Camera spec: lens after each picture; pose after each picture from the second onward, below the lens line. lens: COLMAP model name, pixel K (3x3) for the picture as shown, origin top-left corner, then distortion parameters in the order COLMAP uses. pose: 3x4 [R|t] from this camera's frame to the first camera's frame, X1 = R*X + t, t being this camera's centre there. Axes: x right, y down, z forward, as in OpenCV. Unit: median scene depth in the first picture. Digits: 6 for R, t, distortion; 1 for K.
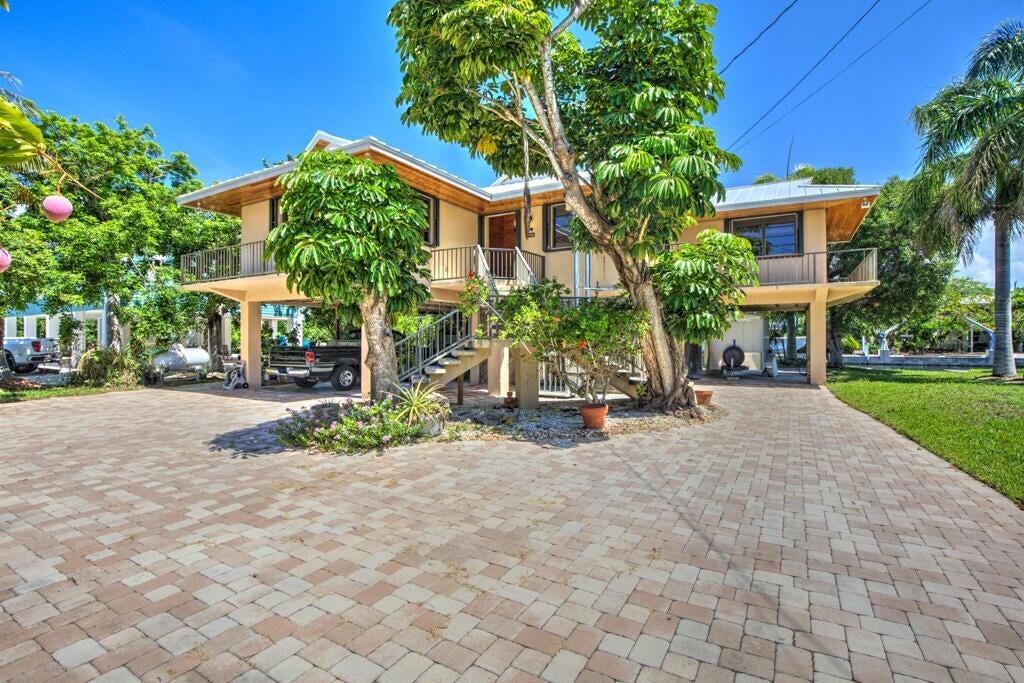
lens RADIAL K [[471.6, 0, 518.8], [0, 471.6, 337.6], [0, 0, 1]] dist [-0.039381, 0.007430]
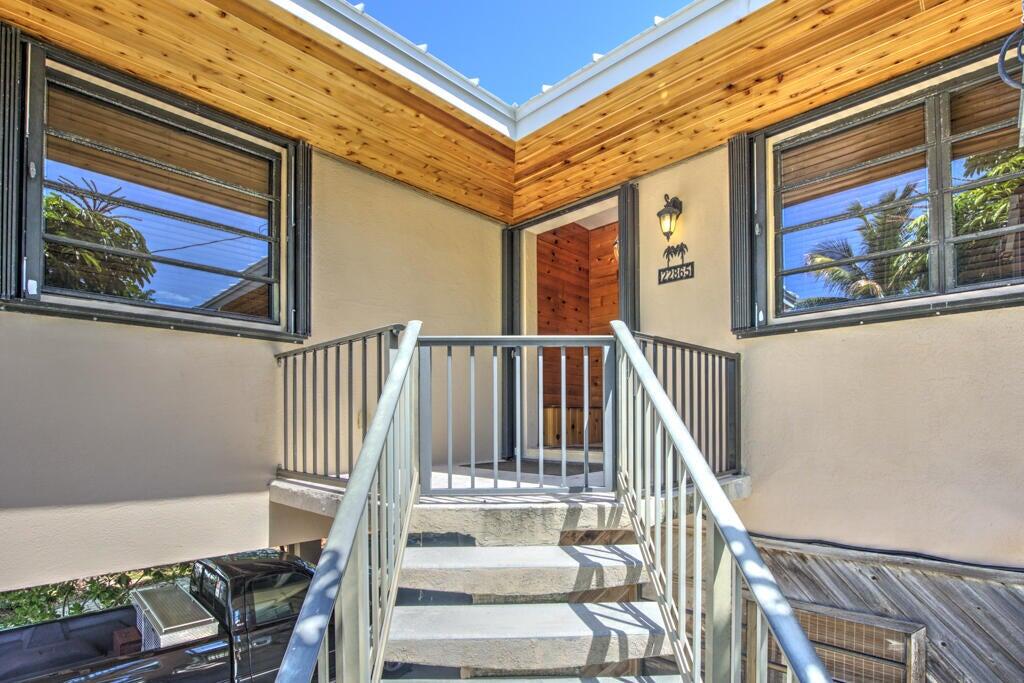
lens RADIAL K [[500.2, 0, 511.3], [0, 500.2, 415.9], [0, 0, 1]] dist [-0.061908, -0.000465]
pose [[0.971522, 0.000813, -0.236948, 0.001132], [-0.001633, 0.999993, -0.003264, -0.148021], [0.236944, 0.003558, 0.971517, 0.766056]]
